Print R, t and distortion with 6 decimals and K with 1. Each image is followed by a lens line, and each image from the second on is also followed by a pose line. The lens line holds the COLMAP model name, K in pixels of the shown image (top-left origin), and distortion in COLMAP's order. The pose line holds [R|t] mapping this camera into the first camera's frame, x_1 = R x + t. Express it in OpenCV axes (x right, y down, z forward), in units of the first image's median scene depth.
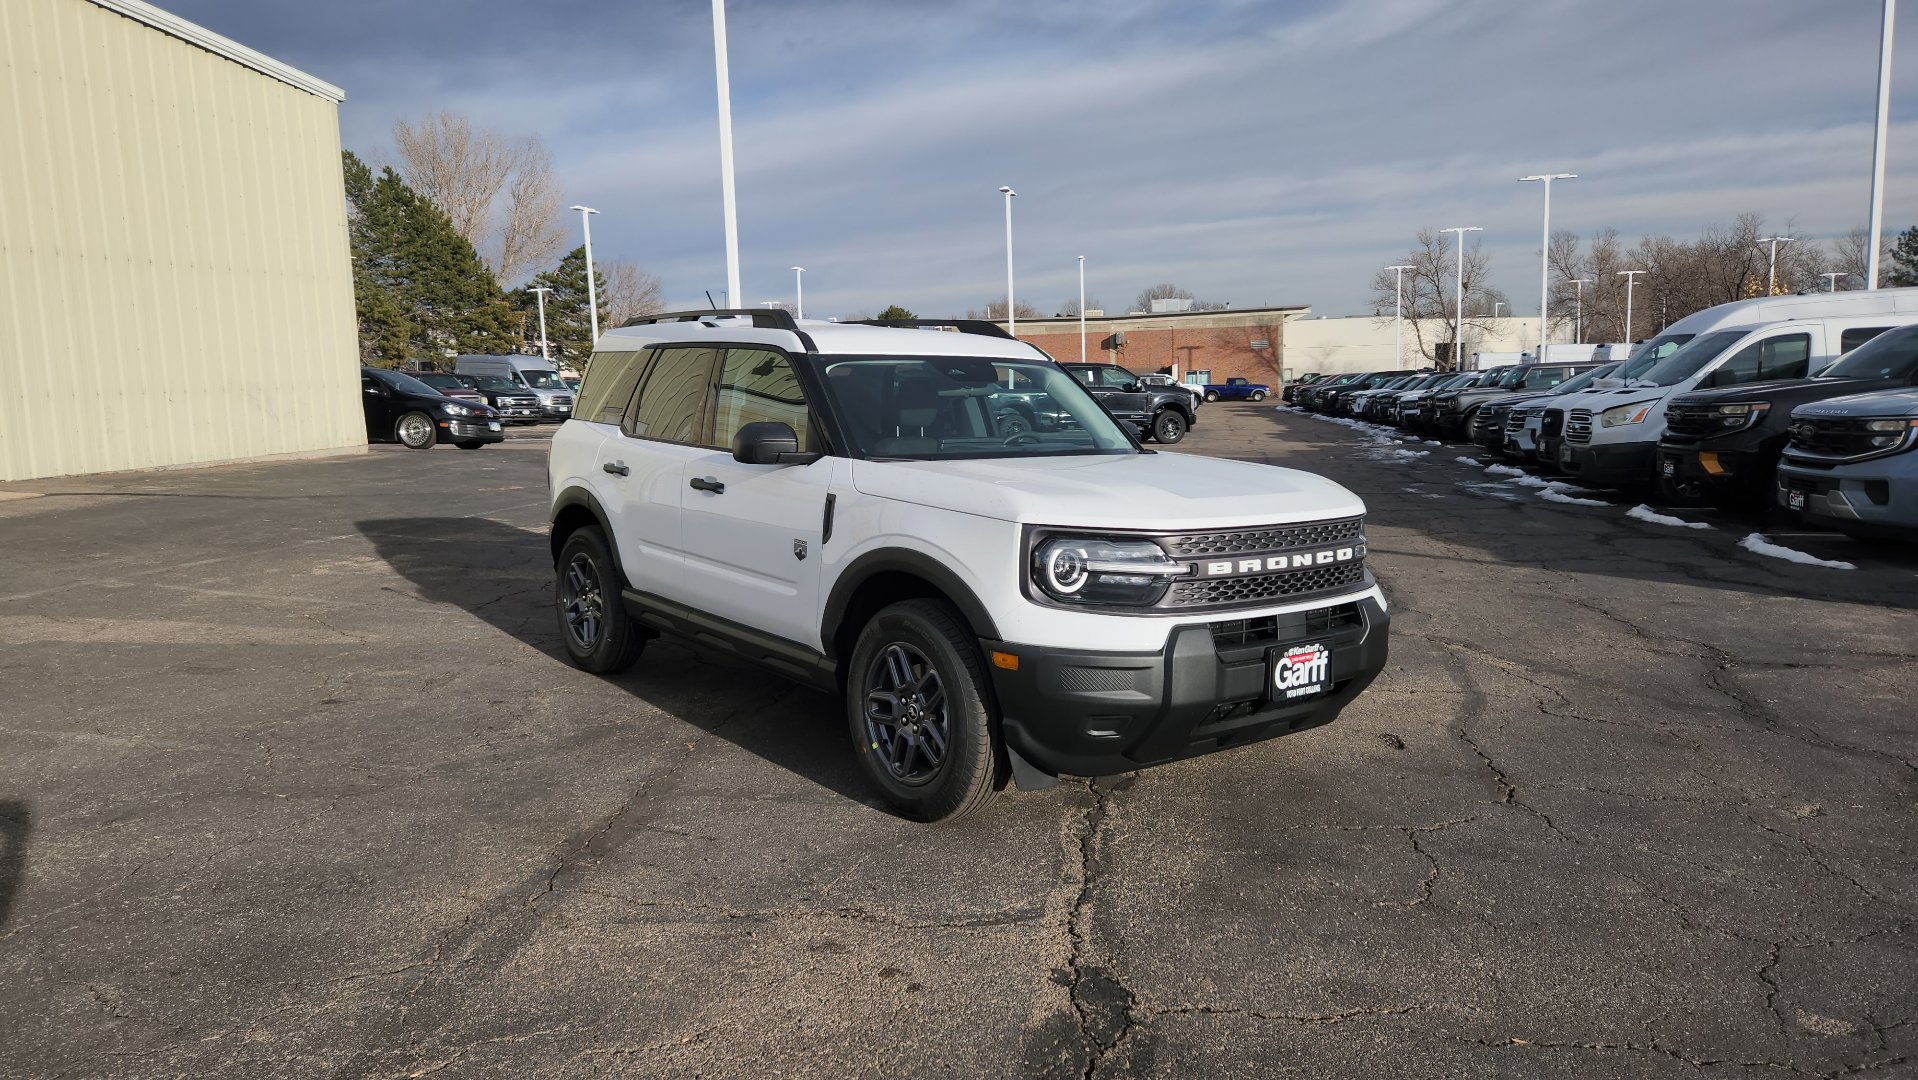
lens RADIAL K [[1283.8, 0, 920.1], [0, 1283.8, 531.5], [0, 0, 1]] dist [0.063581, -0.038258]
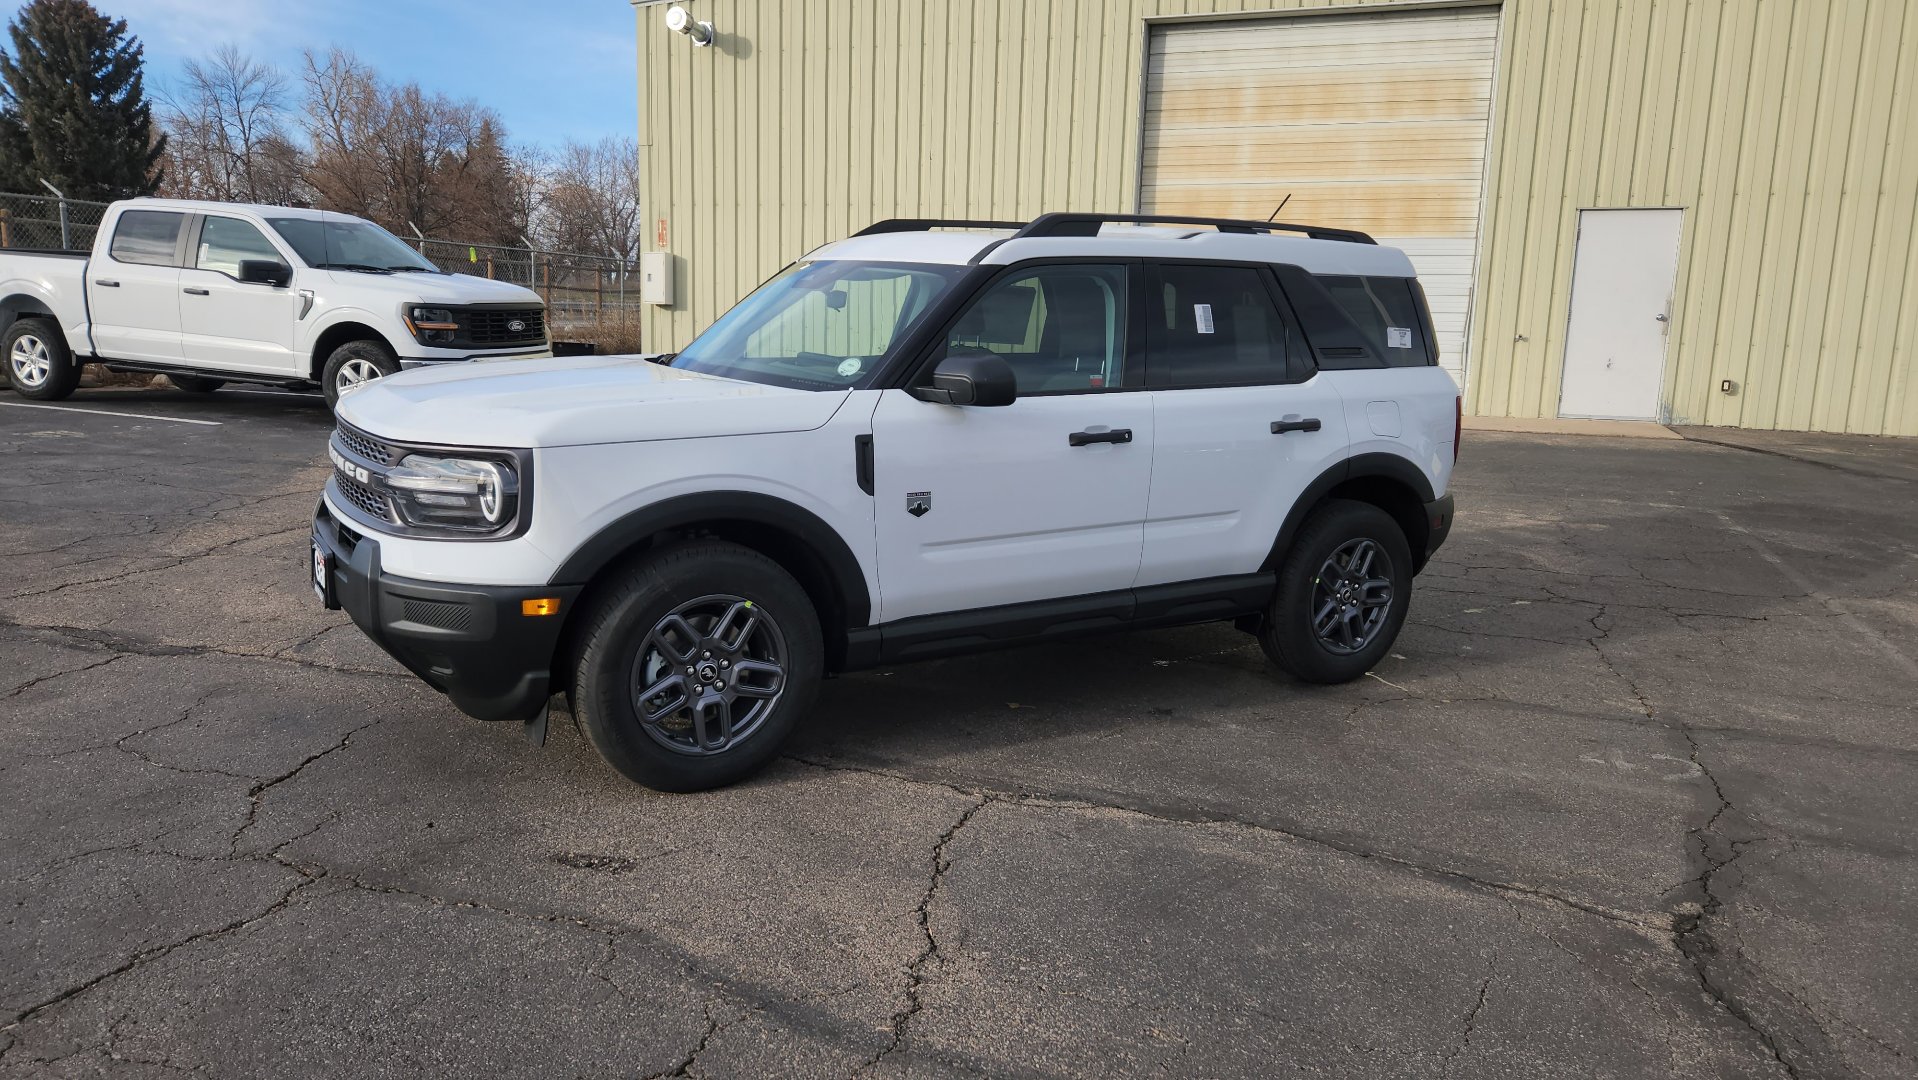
lens RADIAL K [[1284.5, 0, 927.6], [0, 1284.5, 528.7], [0, 0, 1]] dist [0.068991, -0.055835]
pose [[-0.099111, 0.171168, -0.980244, 0.572537], [-0.154927, 0.970427, 0.185118, -0.082156], [0.982942, 0.170213, -0.069662, 0.722327]]
